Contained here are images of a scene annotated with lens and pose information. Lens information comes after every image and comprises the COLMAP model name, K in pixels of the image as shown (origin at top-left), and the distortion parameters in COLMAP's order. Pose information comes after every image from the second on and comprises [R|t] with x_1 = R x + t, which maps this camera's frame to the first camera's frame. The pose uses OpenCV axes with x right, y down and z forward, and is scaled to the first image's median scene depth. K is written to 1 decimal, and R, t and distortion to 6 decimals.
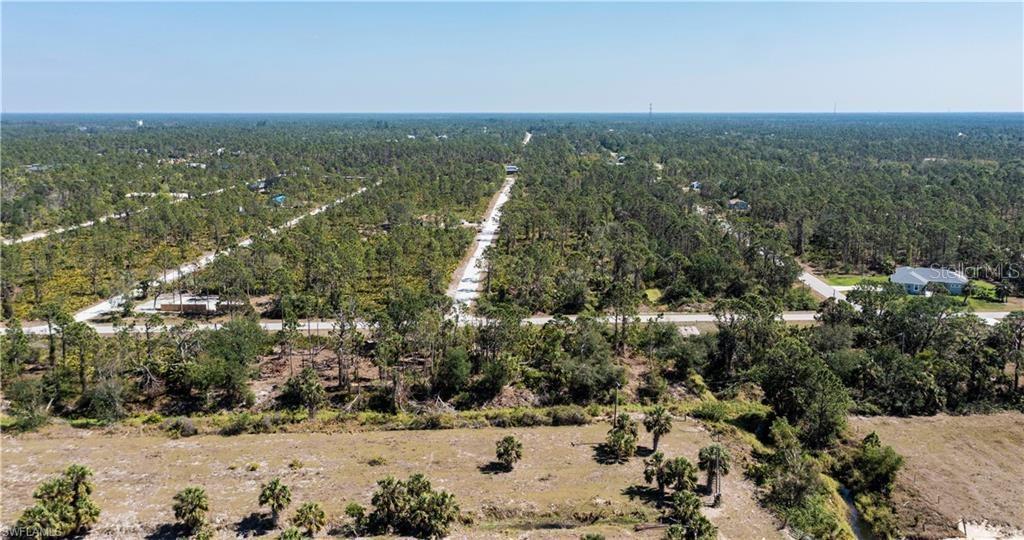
lens RADIAL K [[862.2, 0, 512.0], [0, 862.2, 270.0], [0, 0, 1]] dist [0.038216, 0.002153]
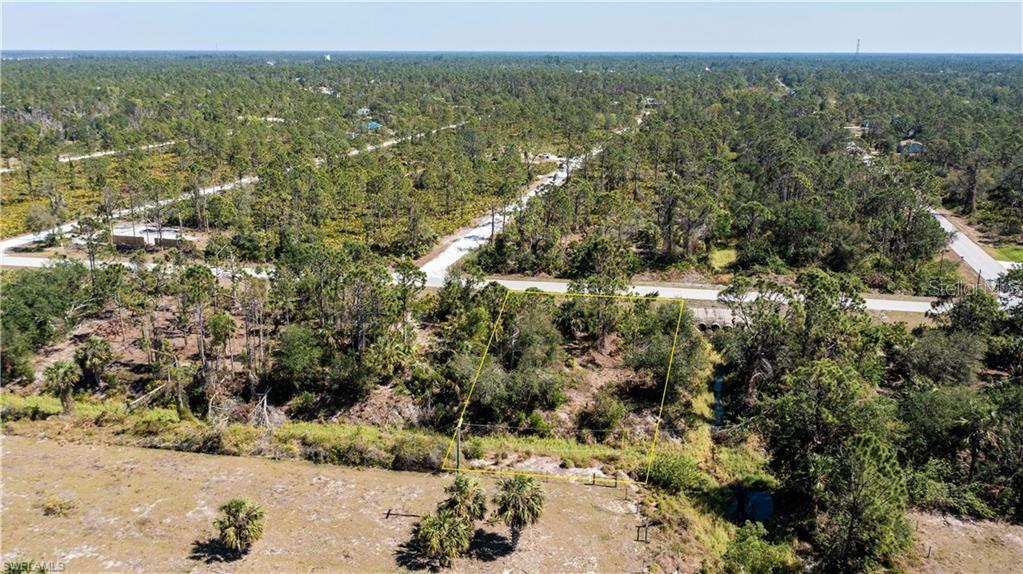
lens RADIAL K [[818.5, 0, 511.5], [0, 818.5, 287.0], [0, 0, 1]] dist [0.005077, 0.004201]
pose [[0.967853, 0.071870, -0.241030, 0.235599], [-0.049456, 0.993977, 0.097791, -0.008280], [0.246607, -0.082727, 0.965578, 0.428234]]
